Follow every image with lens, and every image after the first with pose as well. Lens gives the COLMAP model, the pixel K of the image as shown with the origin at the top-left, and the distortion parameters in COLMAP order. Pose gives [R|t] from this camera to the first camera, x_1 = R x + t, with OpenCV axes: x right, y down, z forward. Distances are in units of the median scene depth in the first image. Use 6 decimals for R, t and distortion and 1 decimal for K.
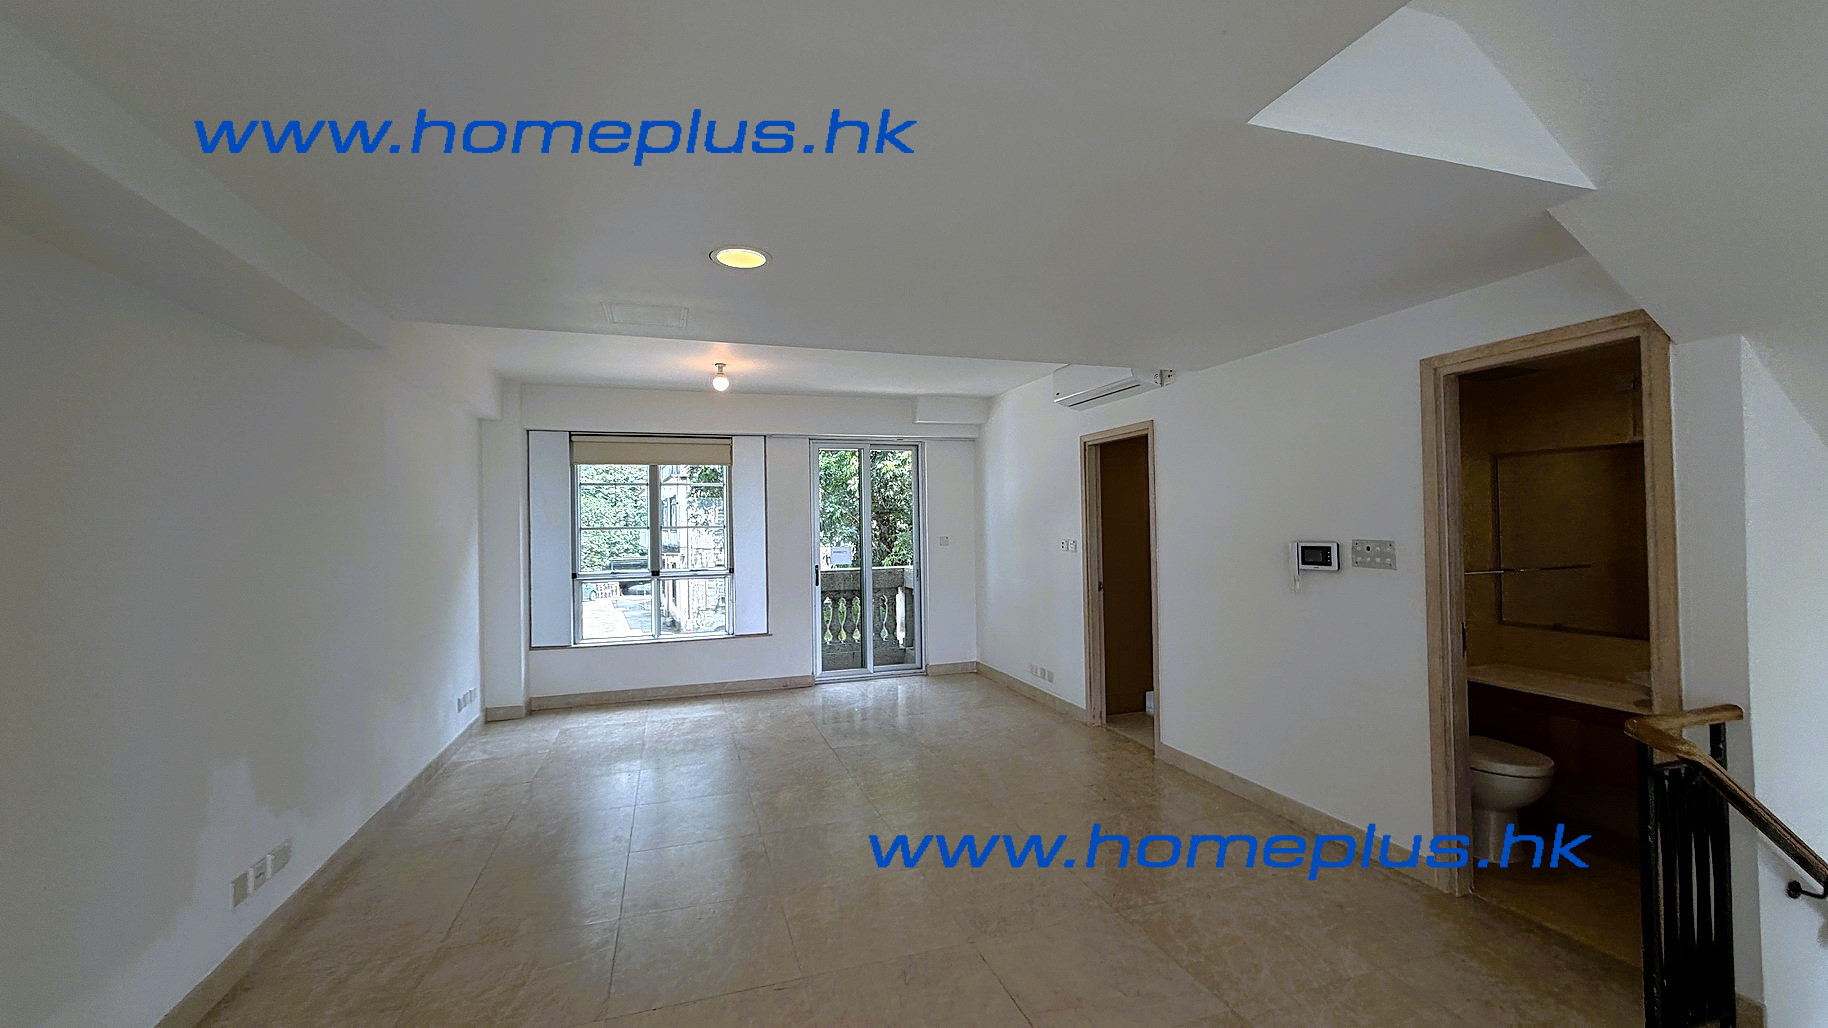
lens RADIAL K [[716.6, 0, 914.0], [0, 716.6, 514.0], [0, 0, 1]] dist [0.000530, 0.000079]
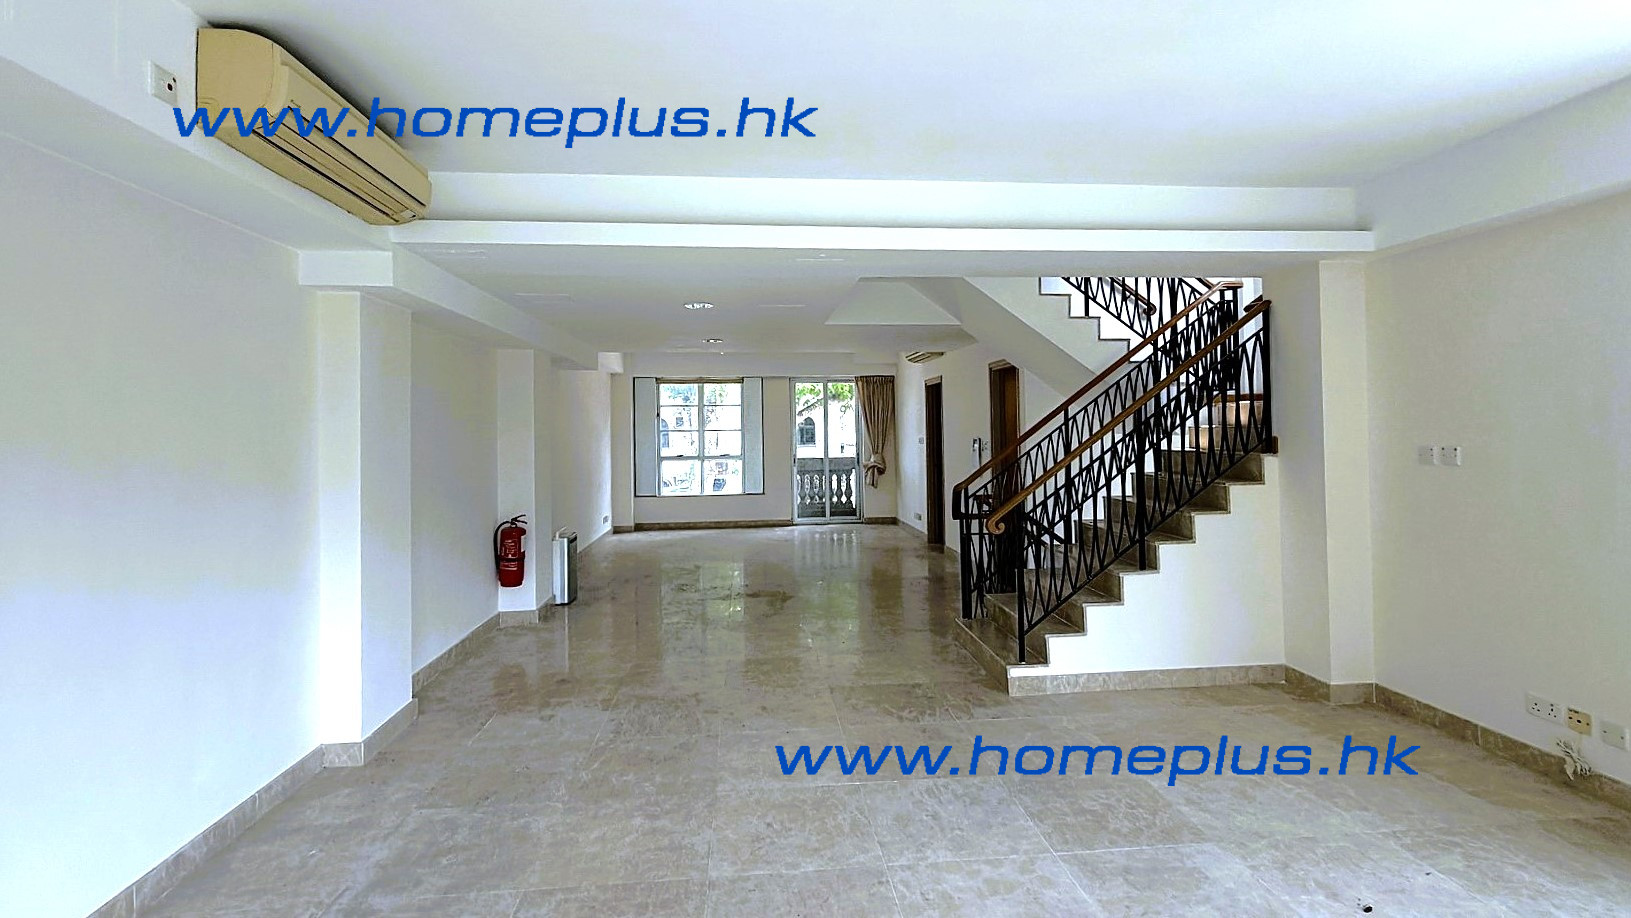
lens RADIAL K [[719.1, 0, 819.9], [0, 719.1, 430.5], [0, 0, 1]] dist [0.010258, 0.000114]
pose [[0.977819, 0.005677, -0.209374, 0.283962], [-0.001382, 0.999786, 0.020655, -0.016329], [0.209447, -0.019907, 0.977617, -0.642720]]
